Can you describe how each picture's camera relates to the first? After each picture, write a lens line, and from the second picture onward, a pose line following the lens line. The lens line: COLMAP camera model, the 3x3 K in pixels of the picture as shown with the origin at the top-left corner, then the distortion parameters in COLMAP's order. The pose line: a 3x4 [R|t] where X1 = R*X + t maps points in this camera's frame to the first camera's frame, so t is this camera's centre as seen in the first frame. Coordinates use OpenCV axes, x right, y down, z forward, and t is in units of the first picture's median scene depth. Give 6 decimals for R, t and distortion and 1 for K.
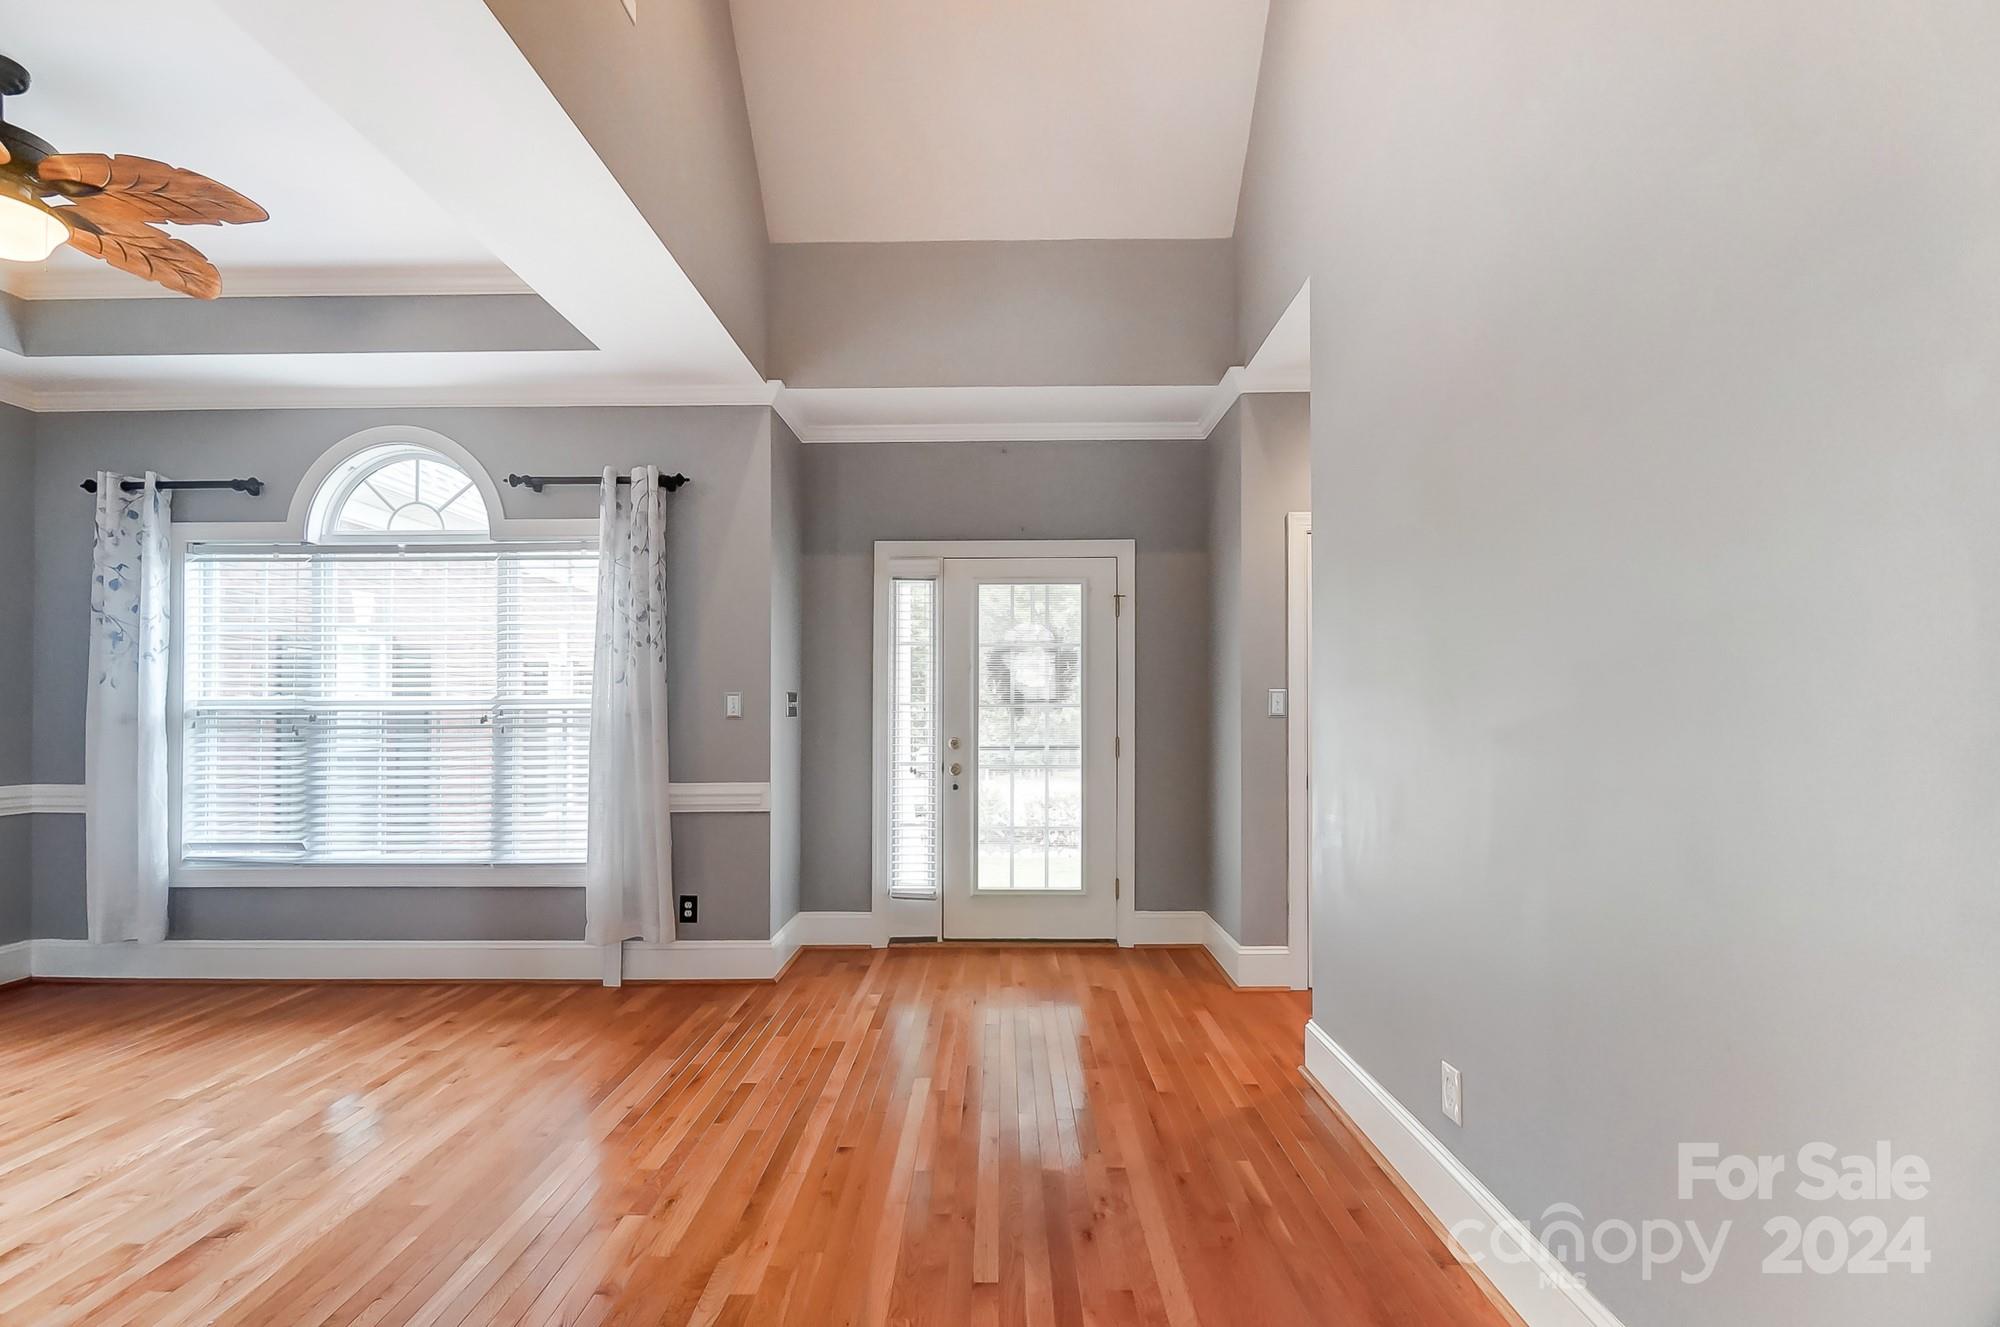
lens RADIAL K [[875.2, 0, 1001.0], [0, 875.2, 708.2], [0, 0, 1]] dist [-0.020450, 0.004796]
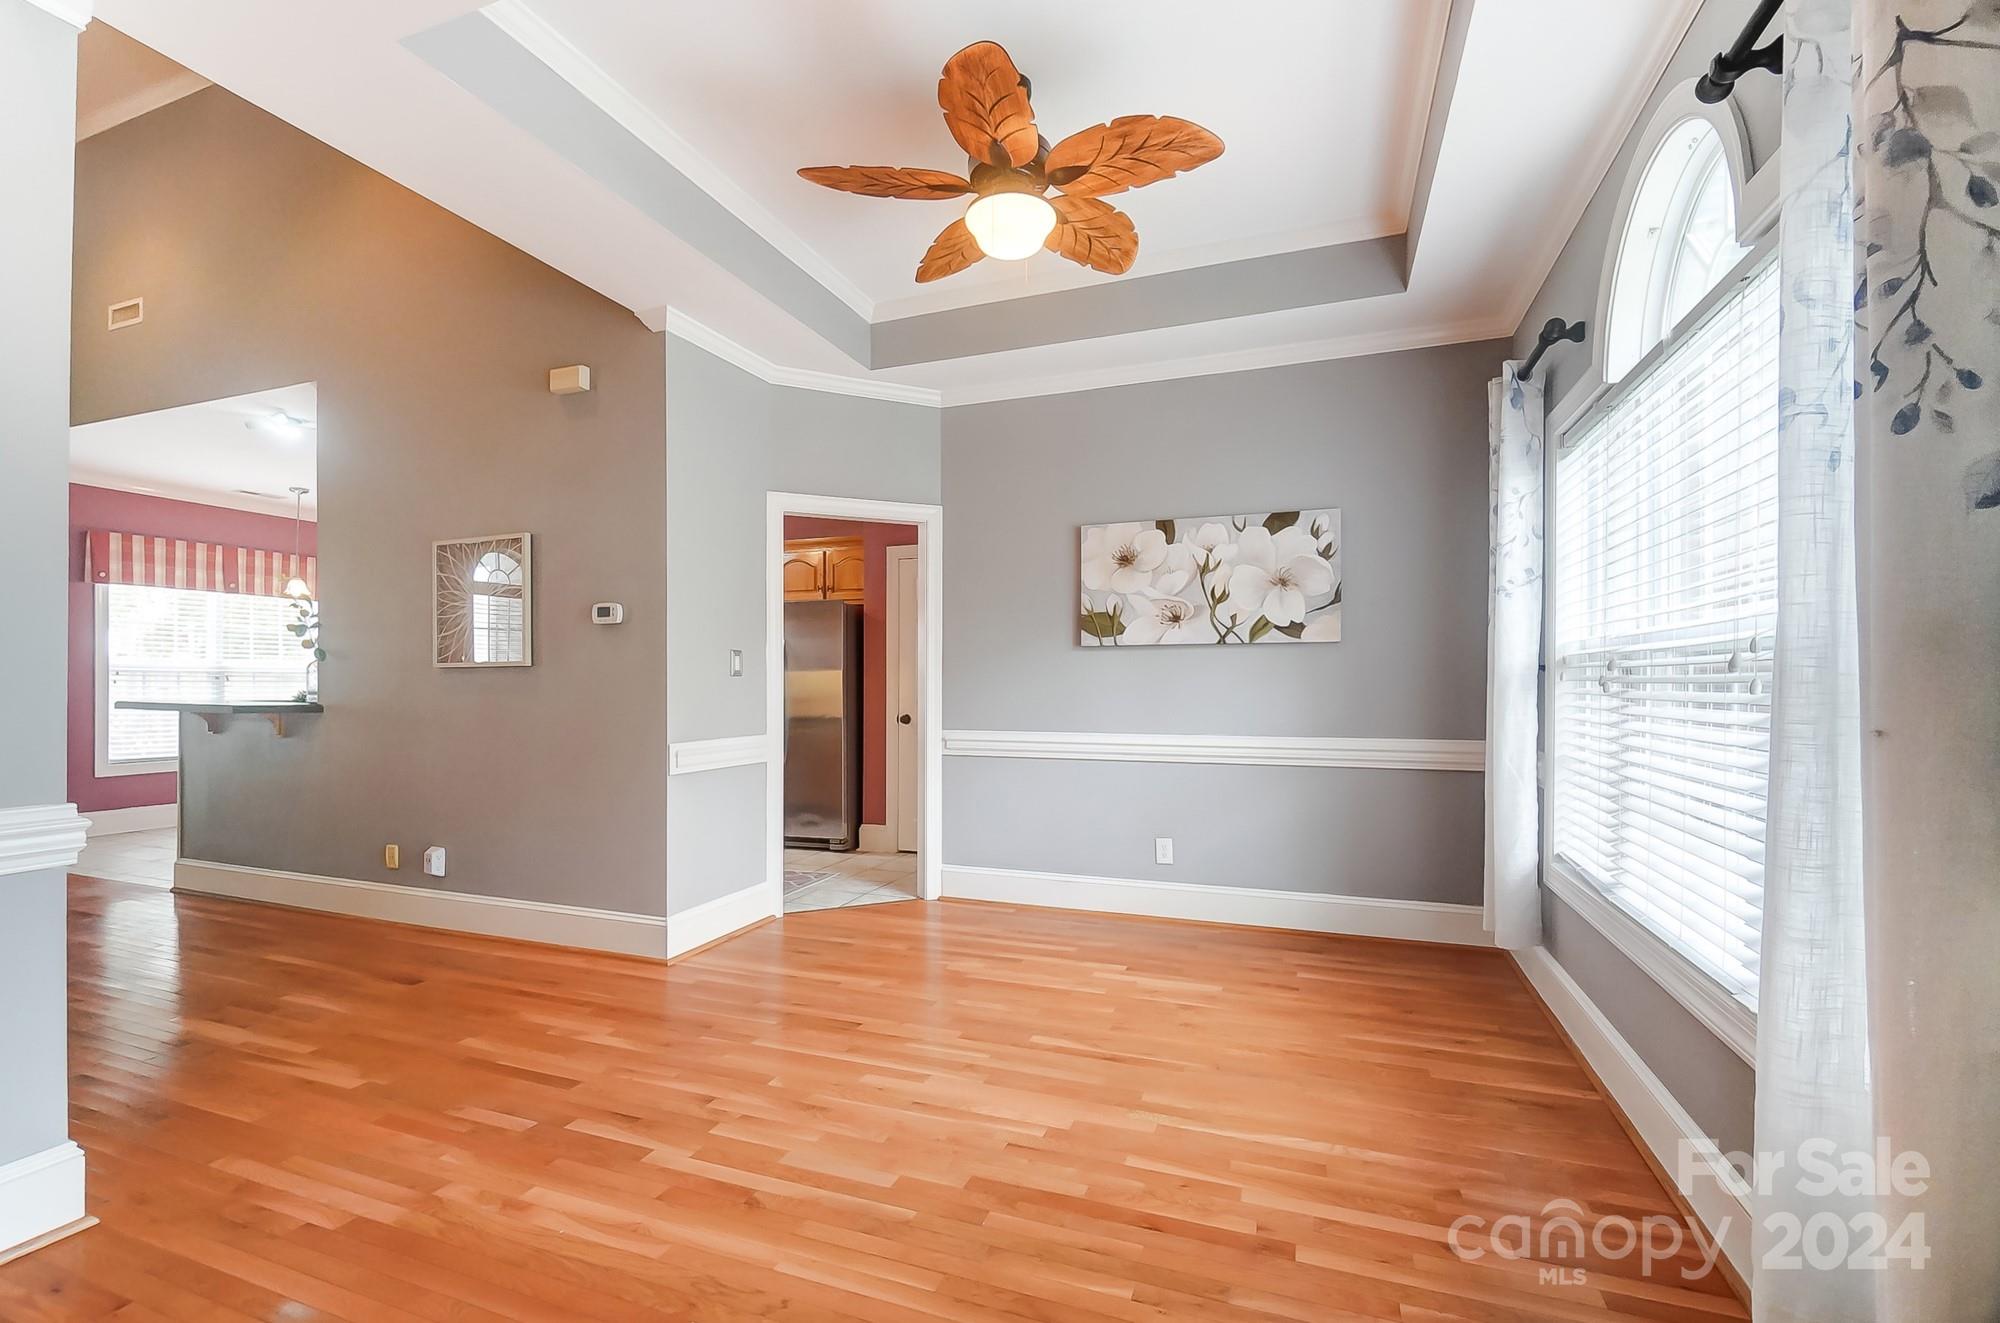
lens RADIAL K [[875.2, 0, 978.7], [0, 875.2, 693.7], [0, 0, 1]] dist [-0.020450, 0.004796]
pose [[-0.356998, 0.017344, -0.933944, -0.050408], [0.010828, 0.999837, 0.014429, 0.017648], [0.934042, -0.004962, -0.357128, 0.800627]]
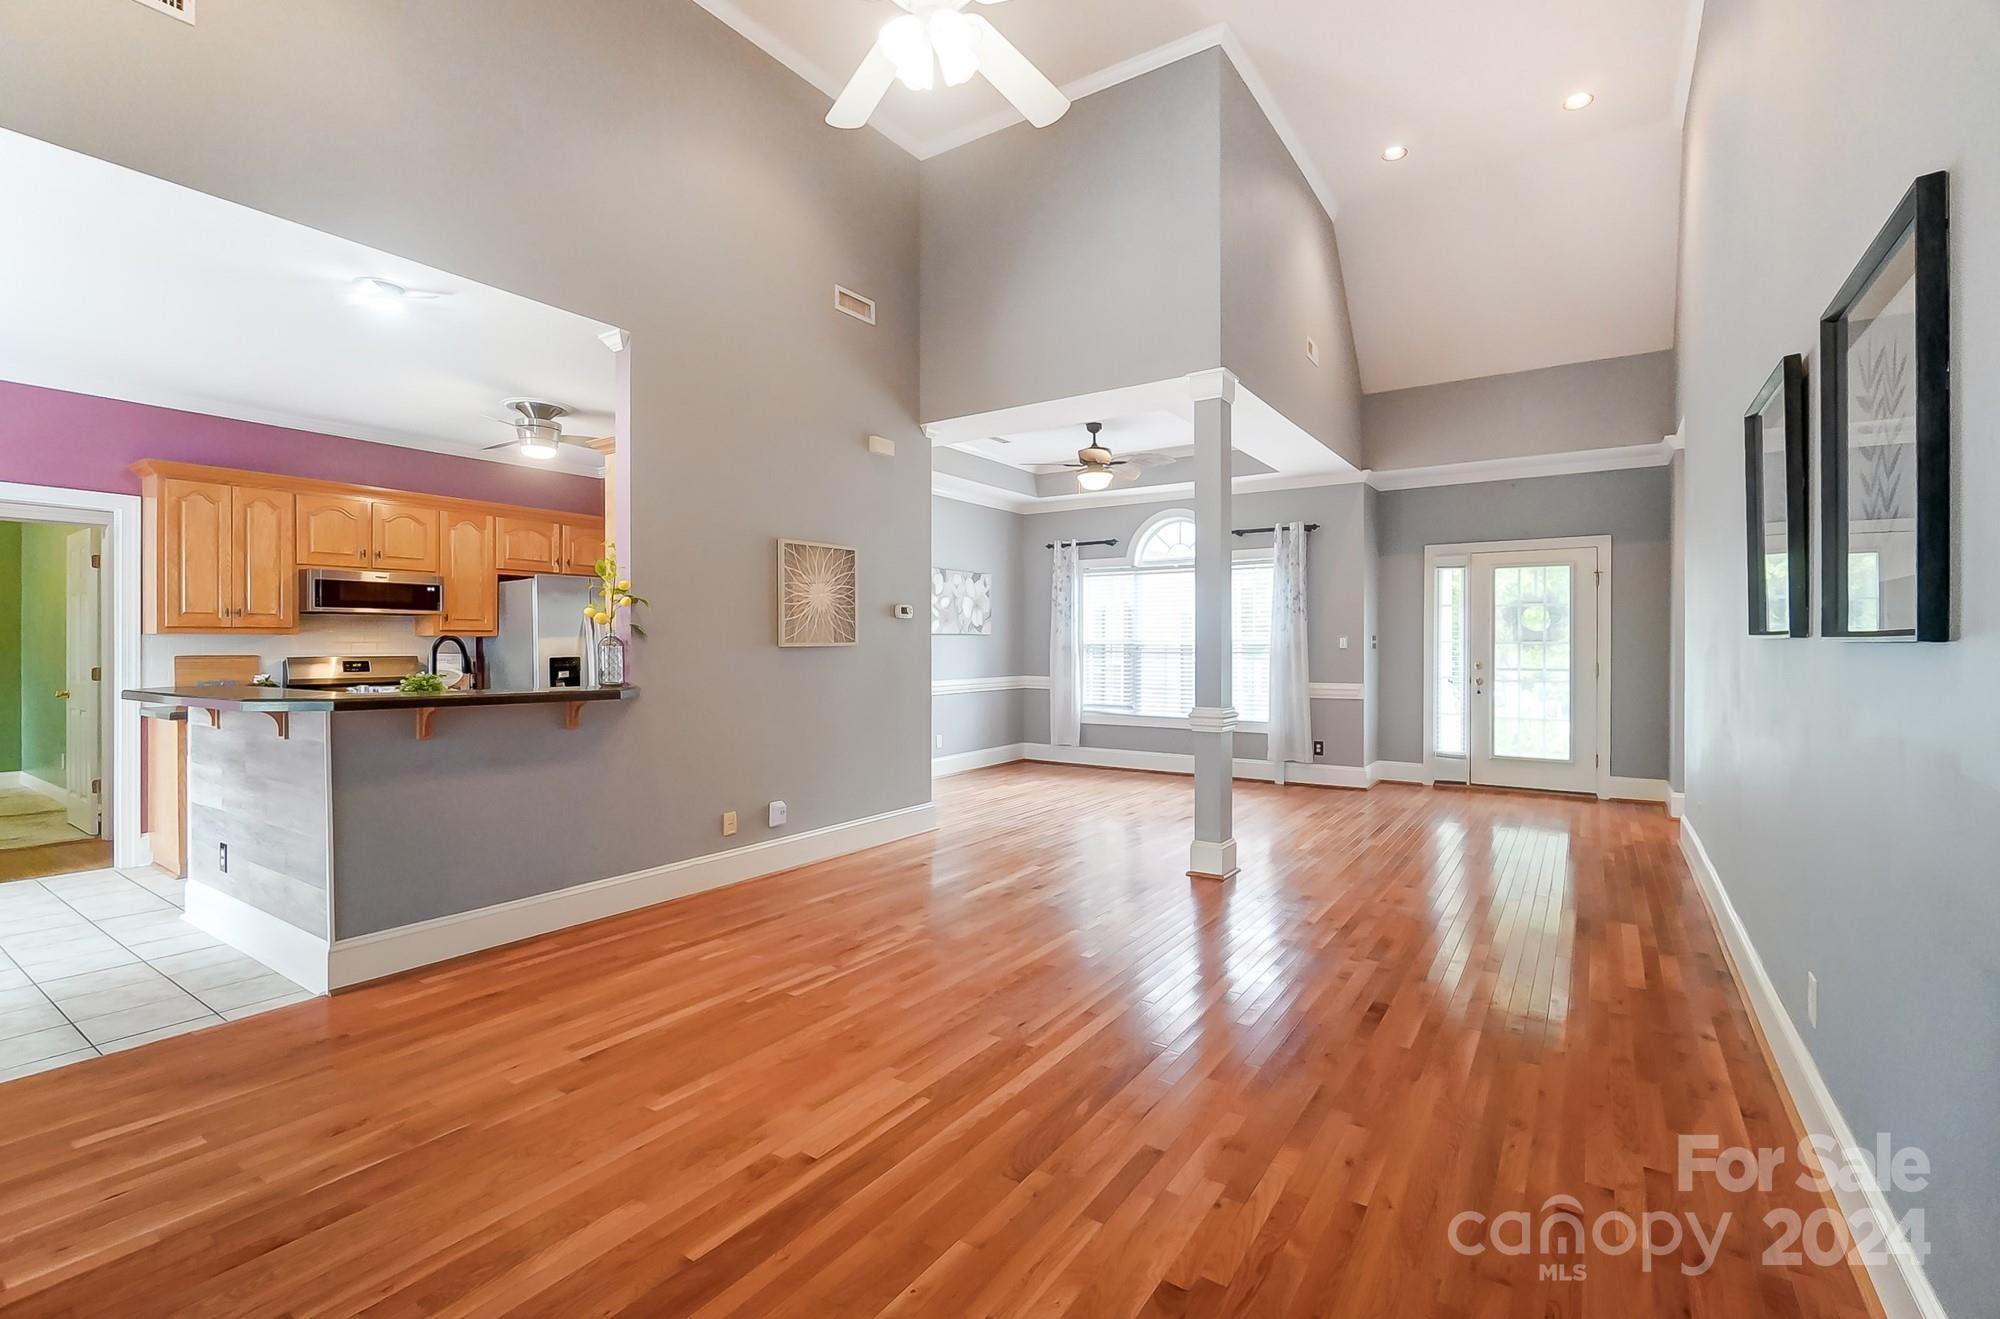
lens RADIAL K [[875.2, 0, 989.8], [0, 875.2, 641.8], [0, 0, 1]] dist [-0.020450, 0.004796]
pose [[0.819829, 0.003176, -0.572599, 0.148630], [0.001097, 0.999974, 0.007118, -0.019661], [0.572607, -0.006464, 0.819804, -0.992319]]
